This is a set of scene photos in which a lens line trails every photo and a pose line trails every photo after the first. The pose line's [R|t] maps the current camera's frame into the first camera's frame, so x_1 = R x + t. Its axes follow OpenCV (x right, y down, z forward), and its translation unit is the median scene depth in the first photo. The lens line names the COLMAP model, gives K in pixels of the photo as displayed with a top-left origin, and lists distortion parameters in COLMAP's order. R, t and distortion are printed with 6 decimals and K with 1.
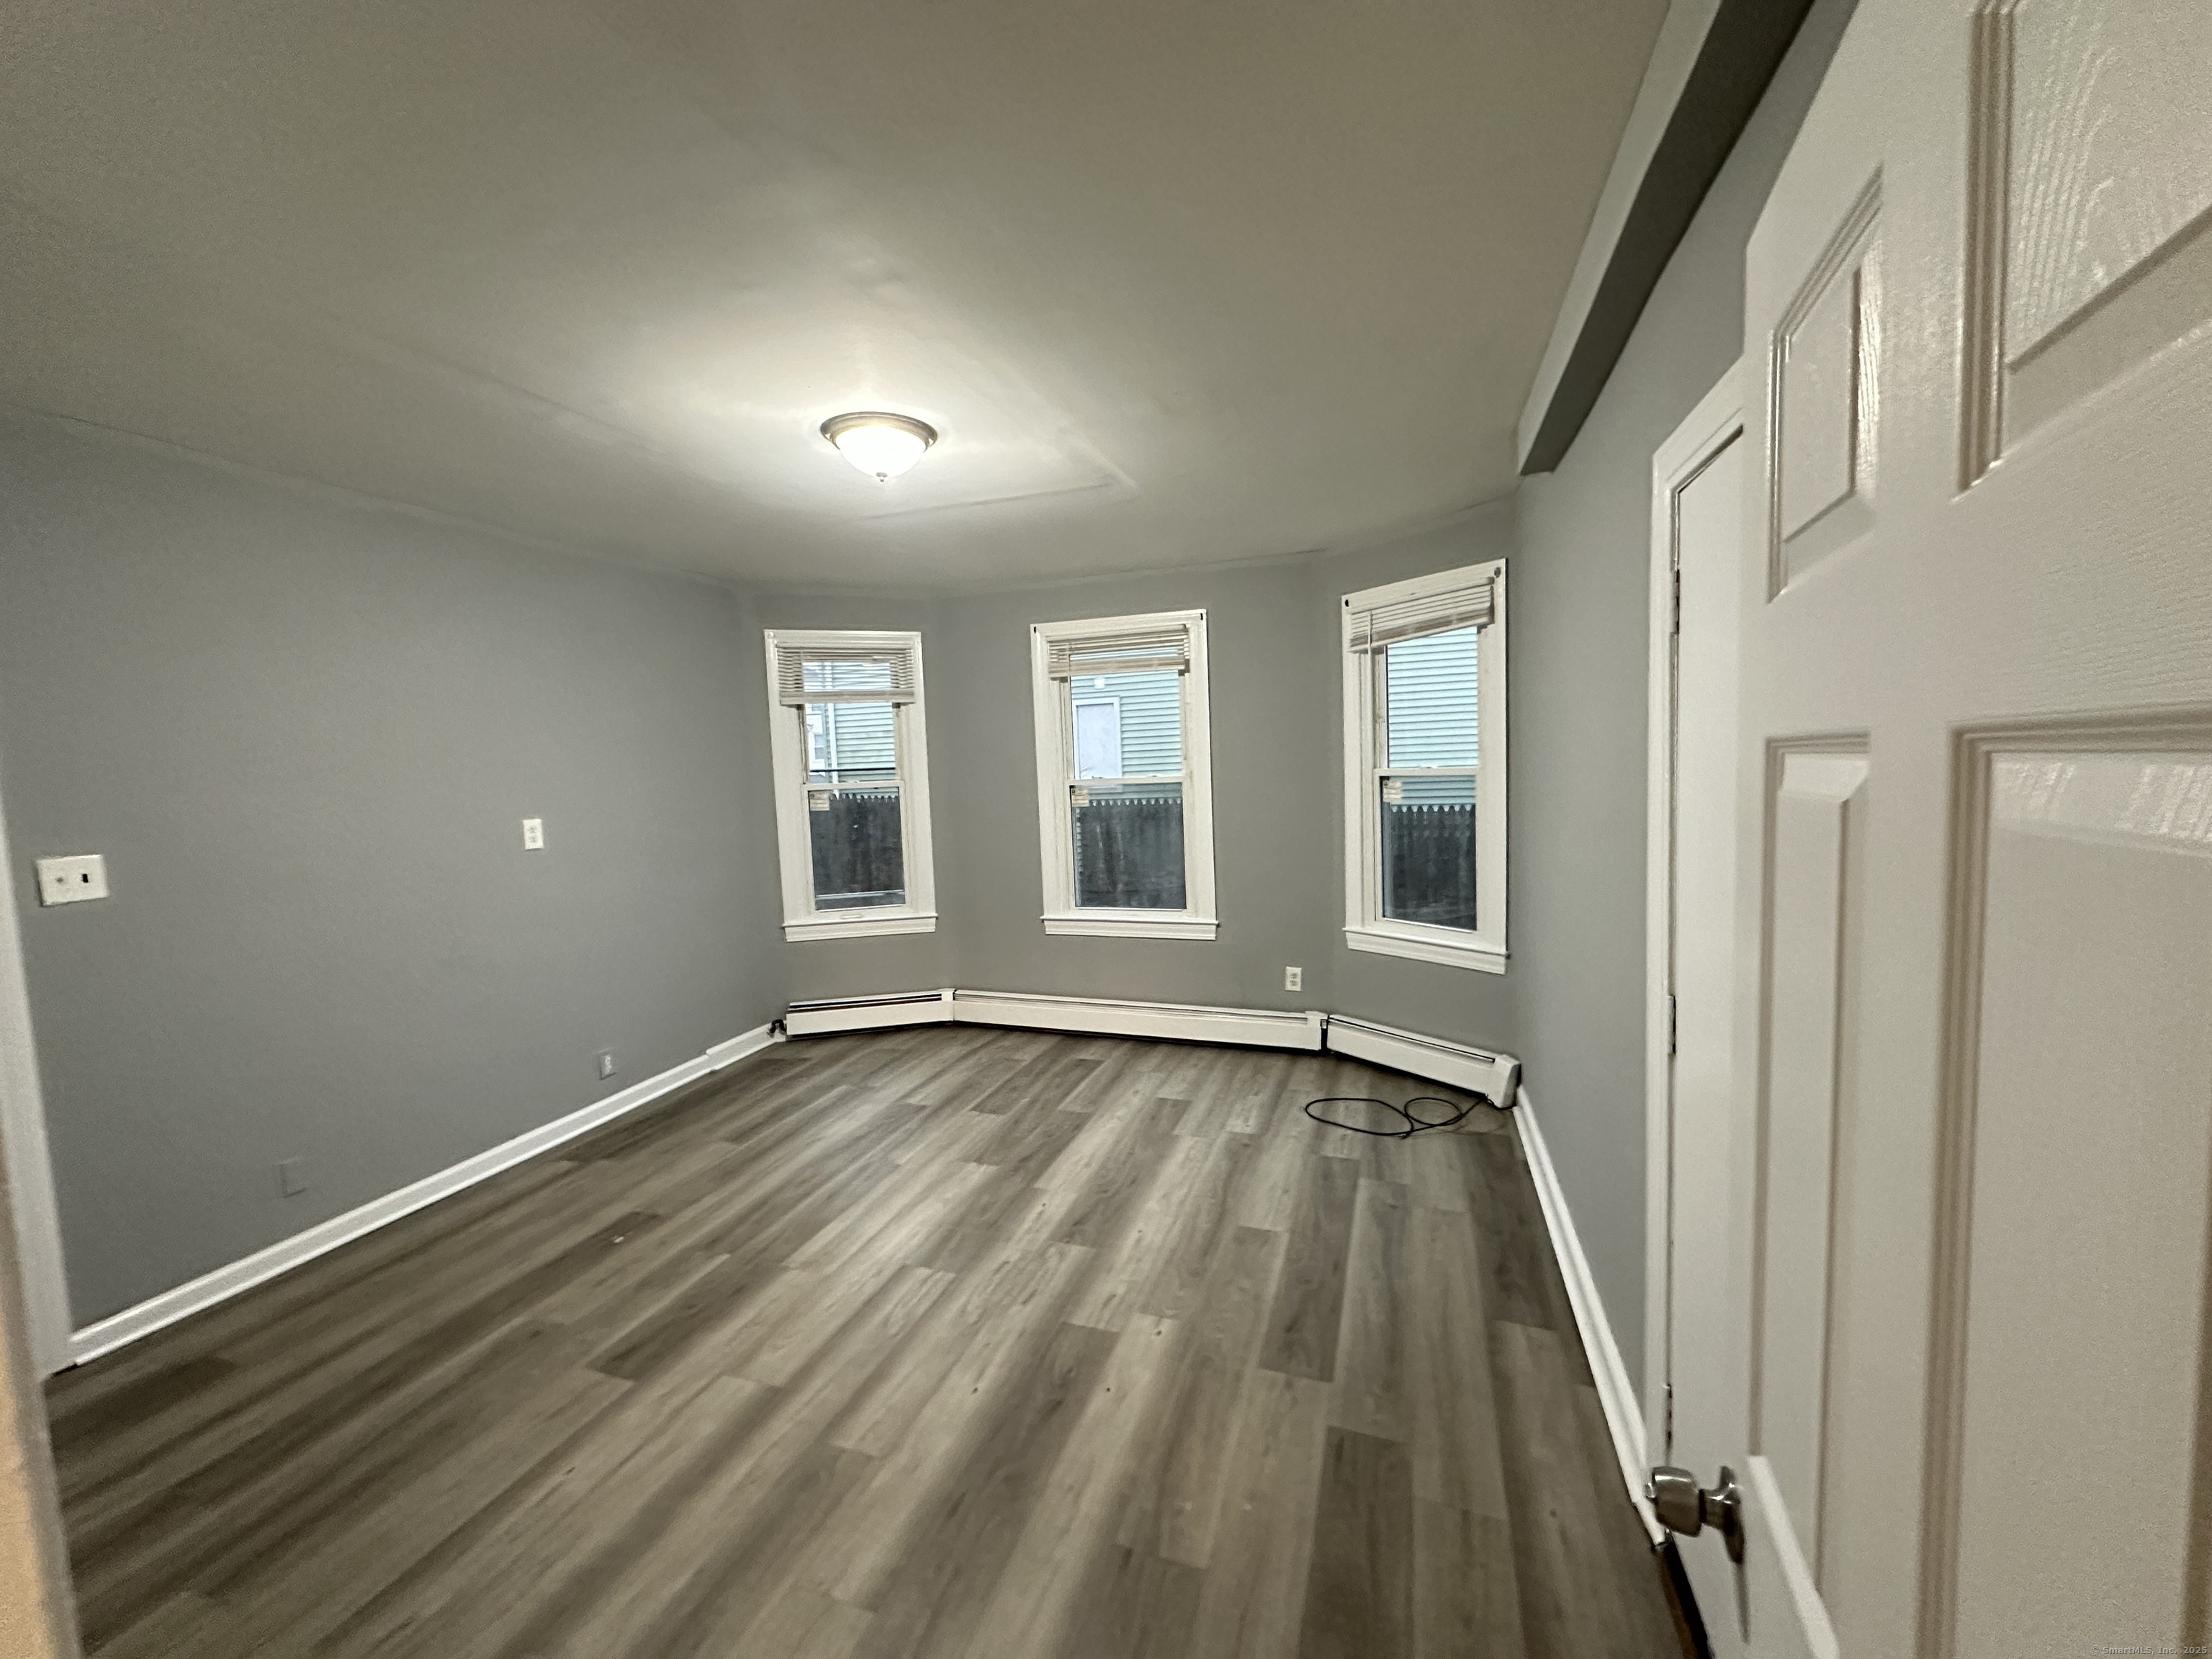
lens RADIAL K [[878.6, 0, 1110.4], [0, 878.6, 836.5], [0, 0, 1]] dist [-0.000950, -0.000998]
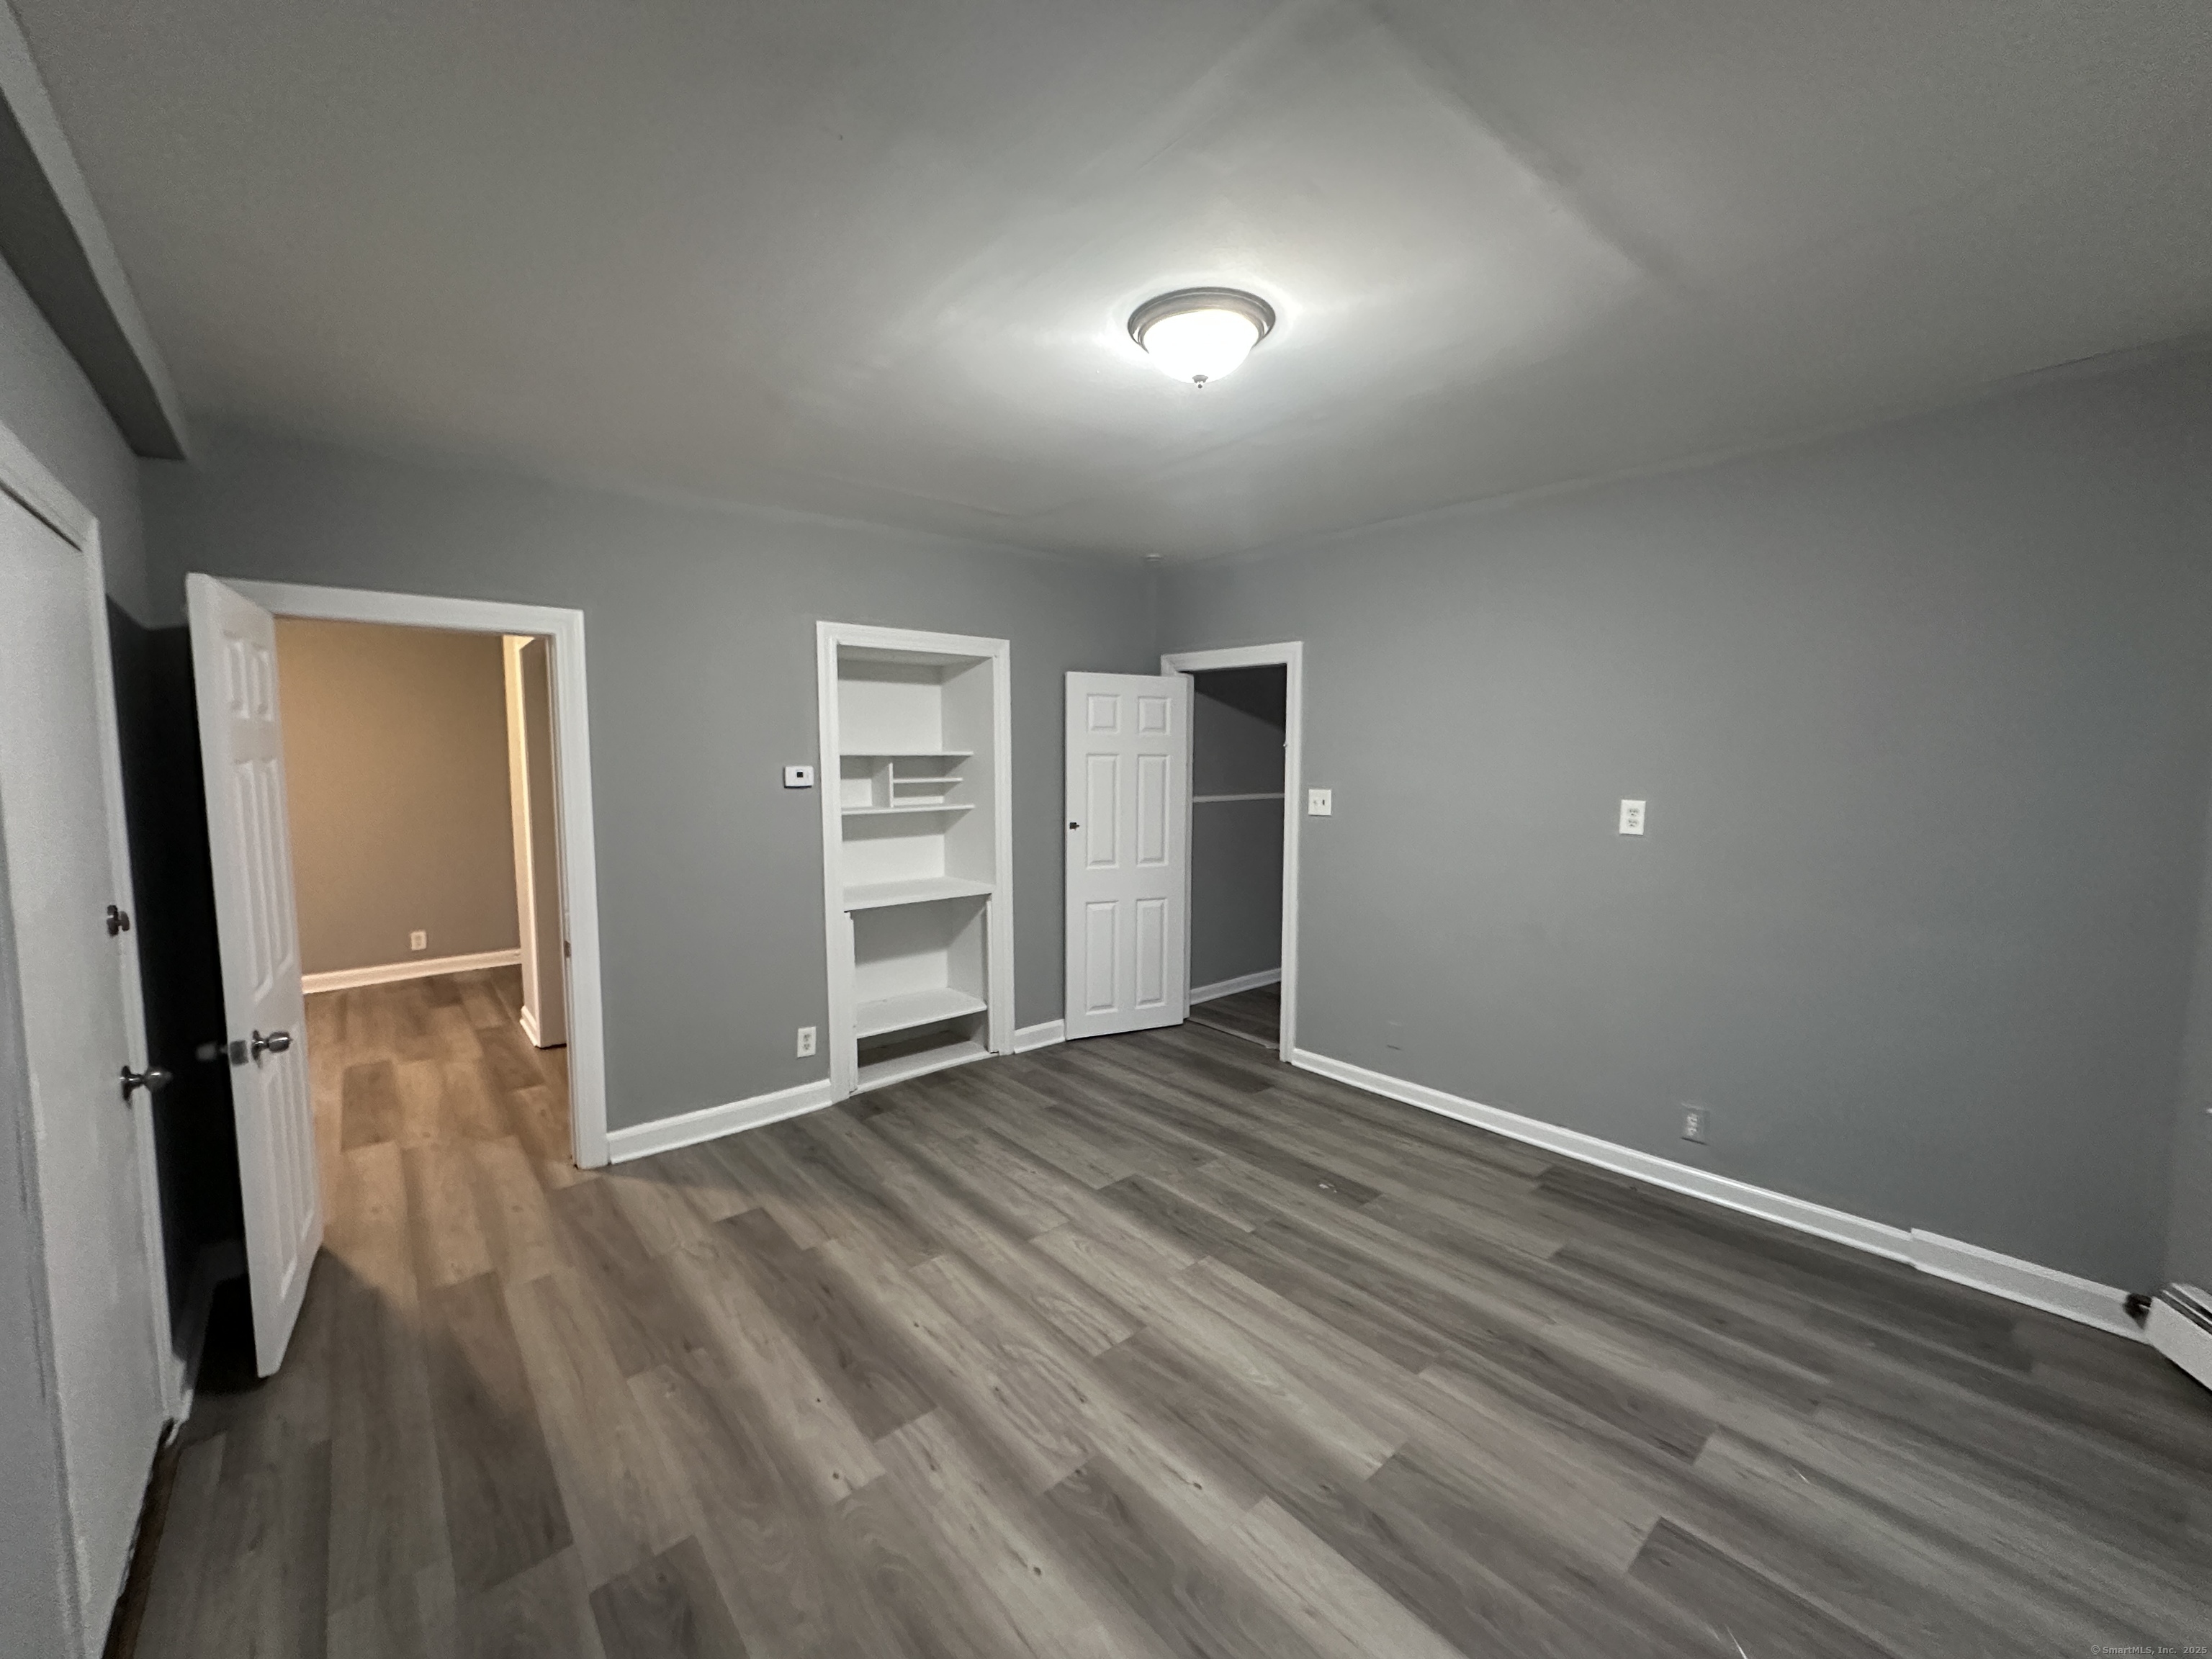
lens RADIAL K [[878.6, 0, 1101.5], [0, 878.6, 829.1], [0, 0, 1]] dist [-0.000950, -0.000998]
pose [[-0.510870, 0.109818, -0.852615, 0.367226], [-0.055337, 0.985549, 0.160097, -0.105239], [0.857875, 0.128970, -0.497411, 1.023824]]
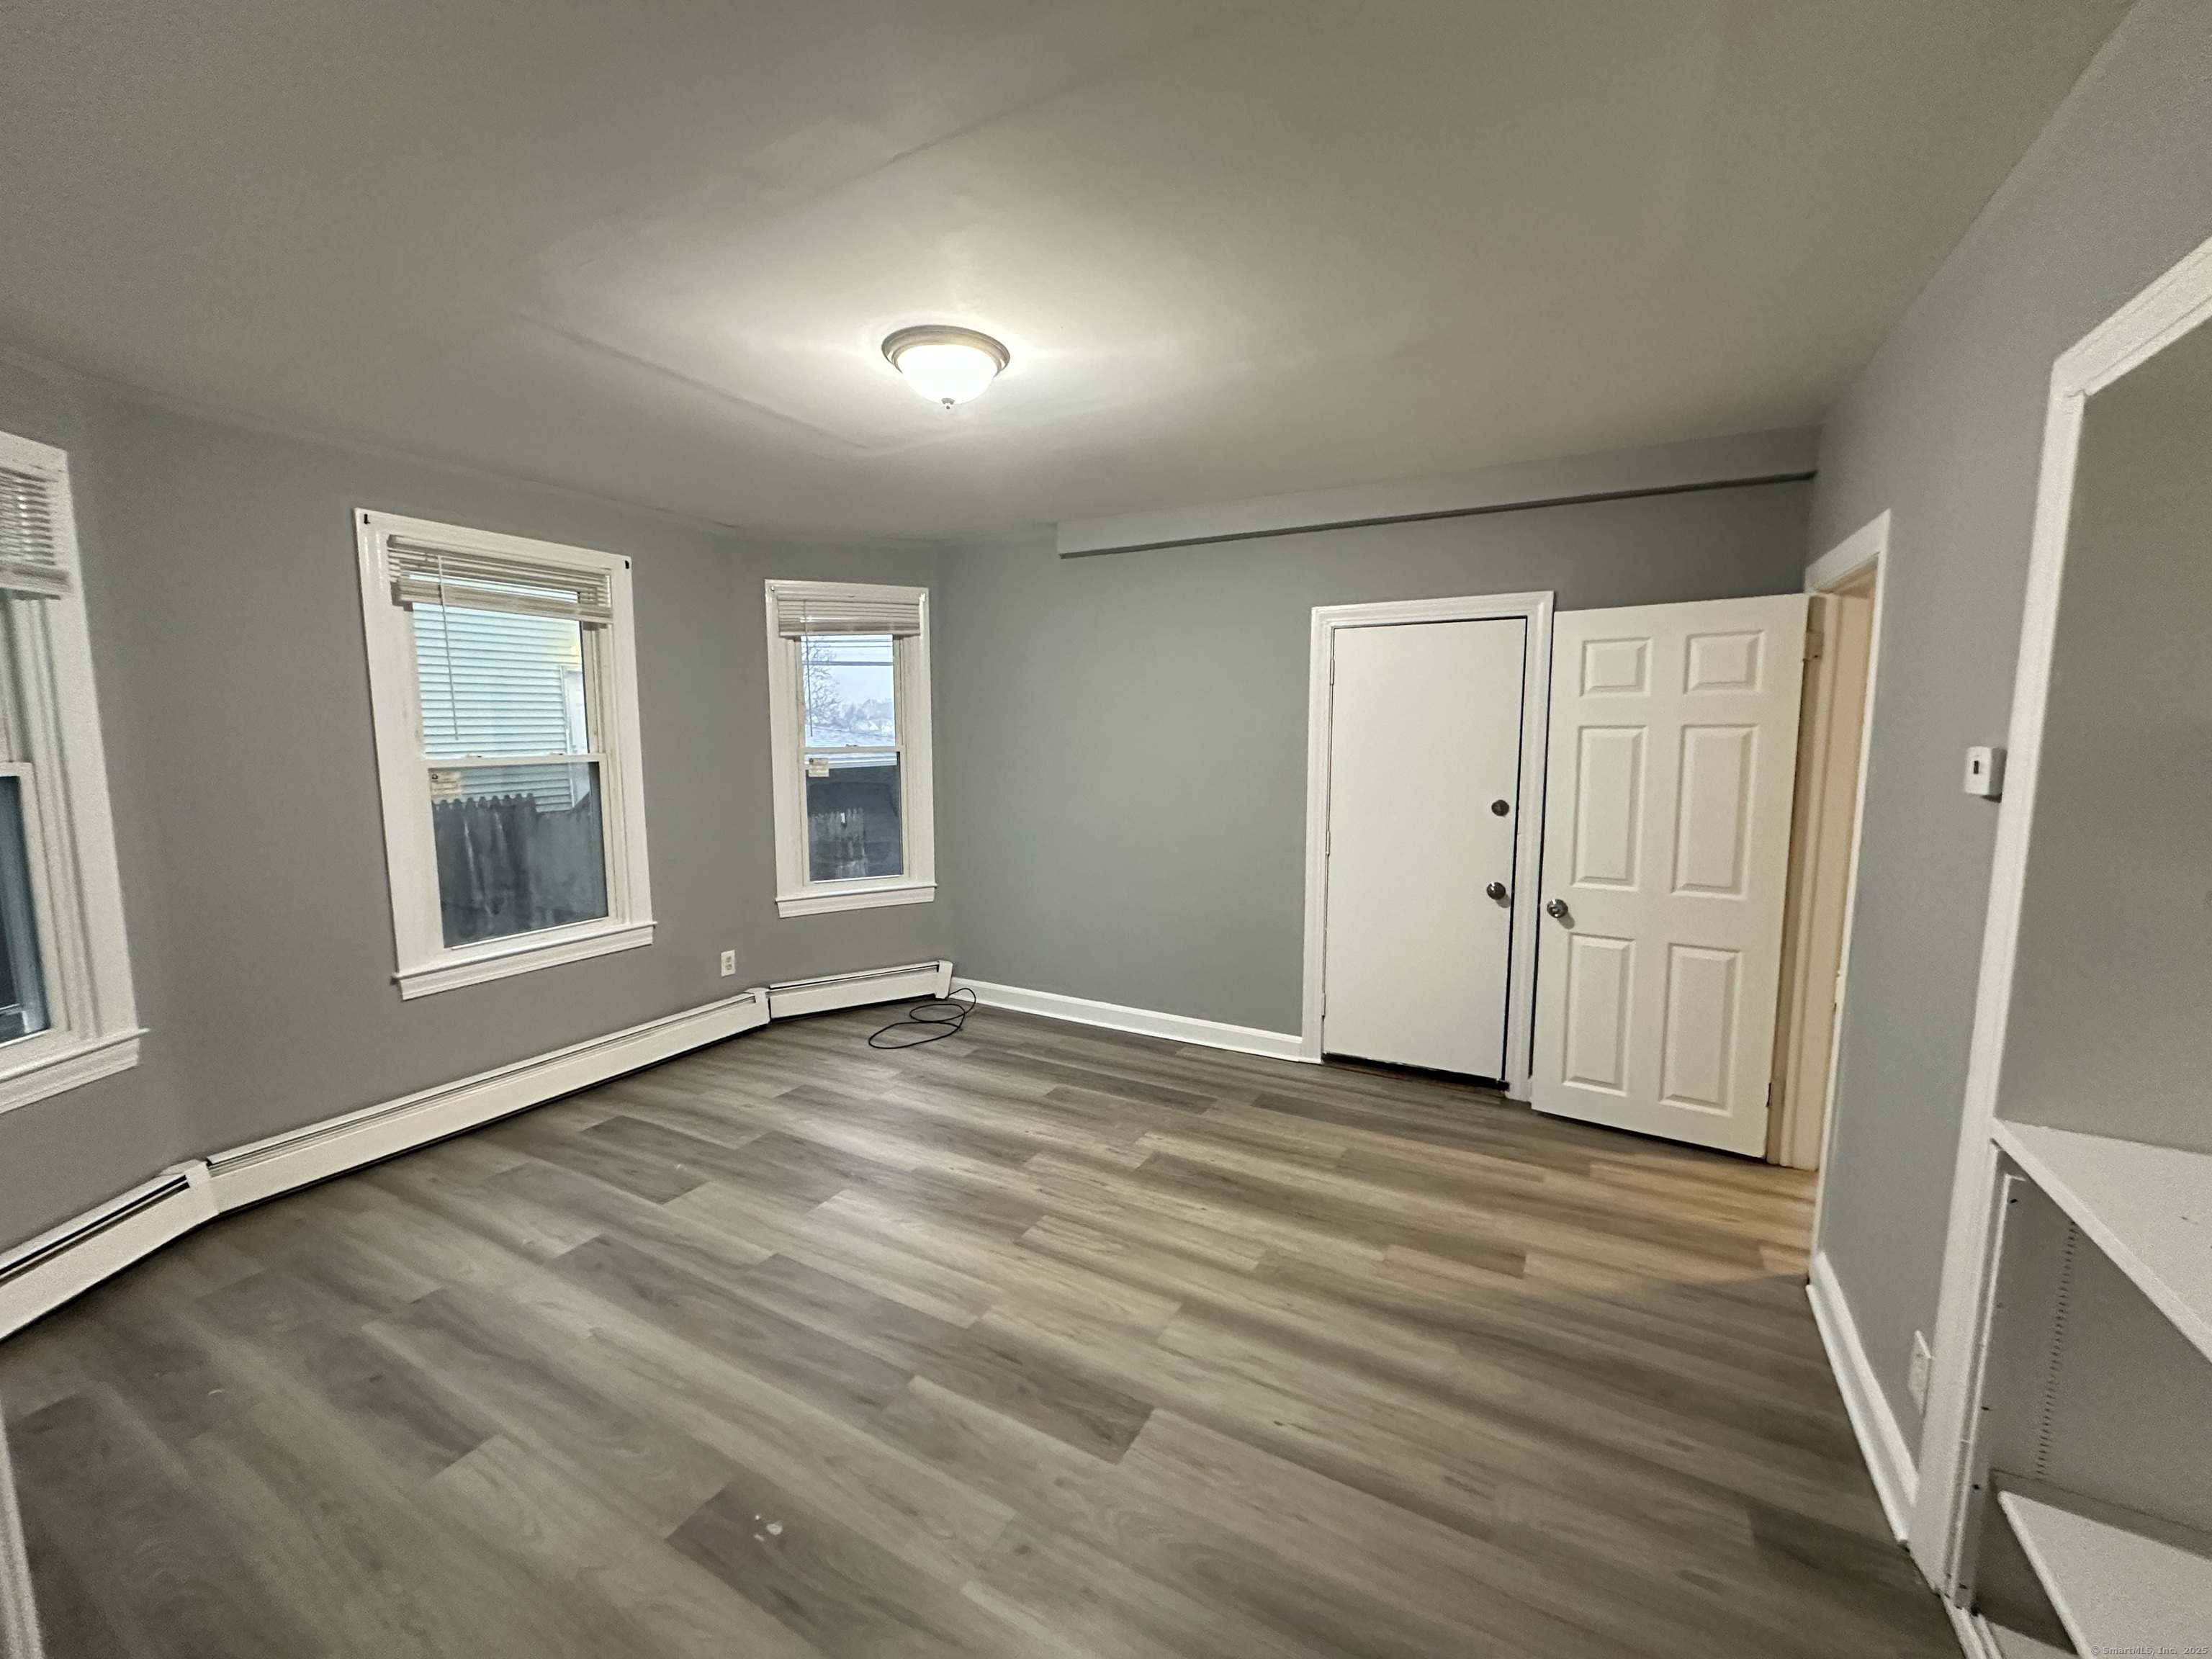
lens RADIAL K [[878.6, 0, 1102.3], [0, 878.6, 834.5], [0, 0, 1]] dist [-0.000950, -0.000998]
pose [[0.175747, -0.082118, 0.981004, -0.865381], [0.086039, 0.993983, 0.067791, -0.012260], [-0.980668, 0.072490, 0.181755, 0.535330]]
